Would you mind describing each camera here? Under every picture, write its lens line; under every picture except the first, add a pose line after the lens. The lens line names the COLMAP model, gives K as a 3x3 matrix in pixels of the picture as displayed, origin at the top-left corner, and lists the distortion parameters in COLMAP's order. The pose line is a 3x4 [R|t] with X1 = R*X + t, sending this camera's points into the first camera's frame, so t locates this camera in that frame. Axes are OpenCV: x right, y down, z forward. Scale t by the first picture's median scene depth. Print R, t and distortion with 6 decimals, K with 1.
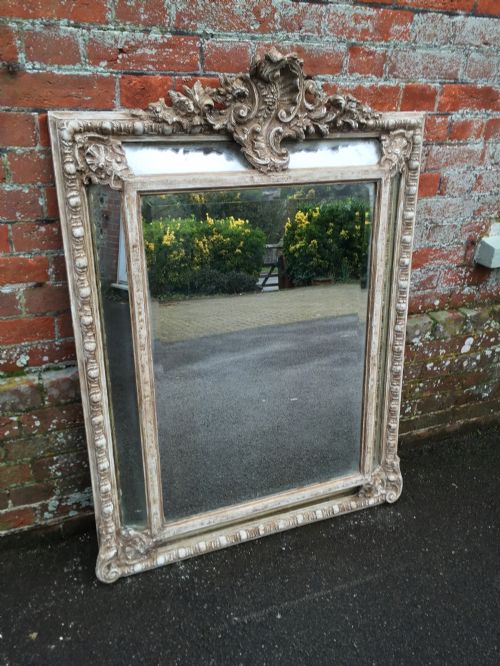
lens RADIAL K [[592.7, 0, 255.6], [0, 592.7, 343.2], [0, 0, 1]] dist [0.081874, -0.111310]
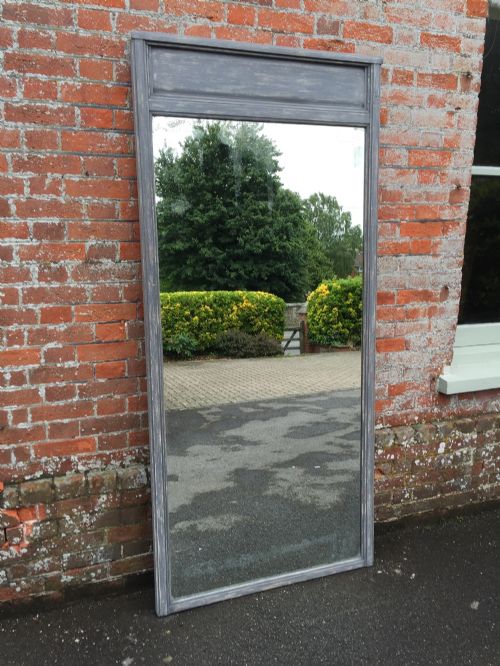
lens RADIAL K [[592.7, 0, 254.7], [0, 592.7, 319.2], [0, 0, 1]] dist [0.081874, -0.111310]
pose [[0.998161, -0.040780, -0.044855, -0.035354], [0.025522, 0.953834, -0.299249, 0.163421], [0.054988, 0.297554, 0.953120, -0.659929]]
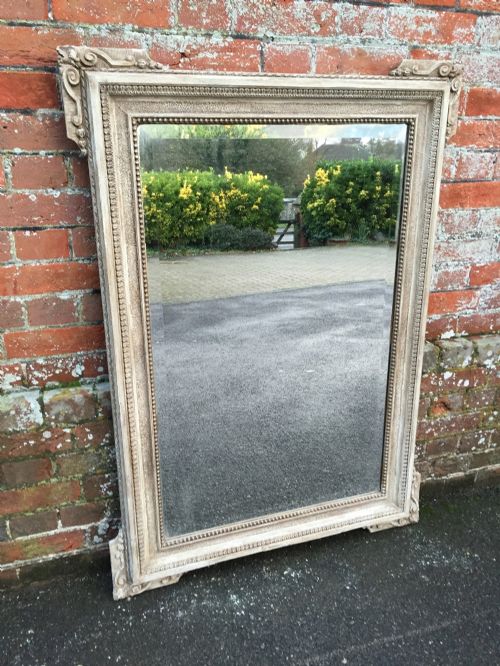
lens RADIAL K [[592.7, 0, 249.7], [0, 592.7, 341.0], [0, 0, 1]] dist [0.081874, -0.111310]
pose [[0.995606, -0.005564, -0.093480, -0.015343], [-0.004603, 0.994120, -0.108190, 0.076195], [0.093532, 0.108145, 0.989725, 0.047838]]
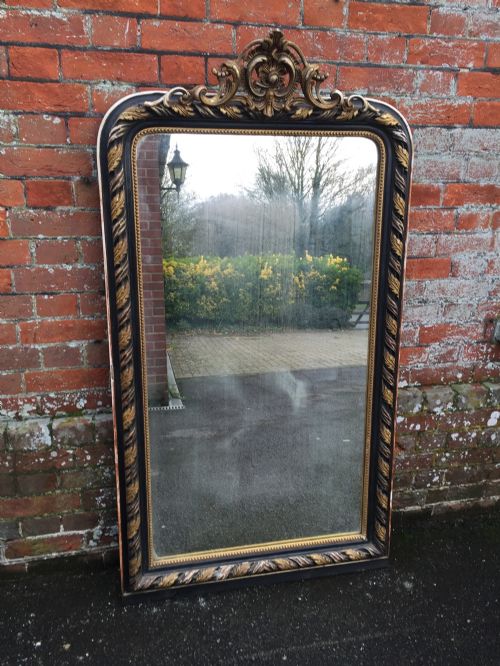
lens RADIAL K [[592.7, 0, 246.9], [0, 592.7, 332.7], [0, 0, 1]] dist [0.081874, -0.111310]
pose [[0.984167, 0.024595, -0.175530, 0.138786], [-0.053162, 0.985691, -0.159961, 0.056825], [0.169084, 0.166760, 0.971392, -0.137132]]
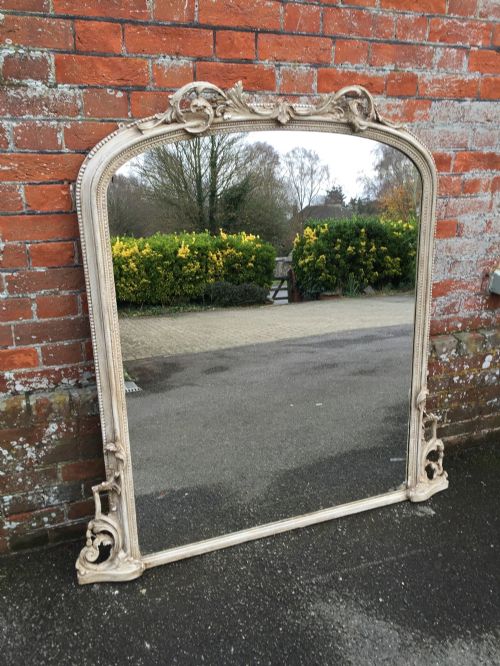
lens RADIAL K [[592.7, 0, 253.2], [0, 592.7, 335.6], [0, 0, 1]] dist [0.081874, -0.111310]
pose [[0.999310, -0.017312, -0.032858, -0.084551], [0.013851, 0.994607, -0.102791, 0.083845], [0.034460, 0.102265, 0.994160, -0.244086]]
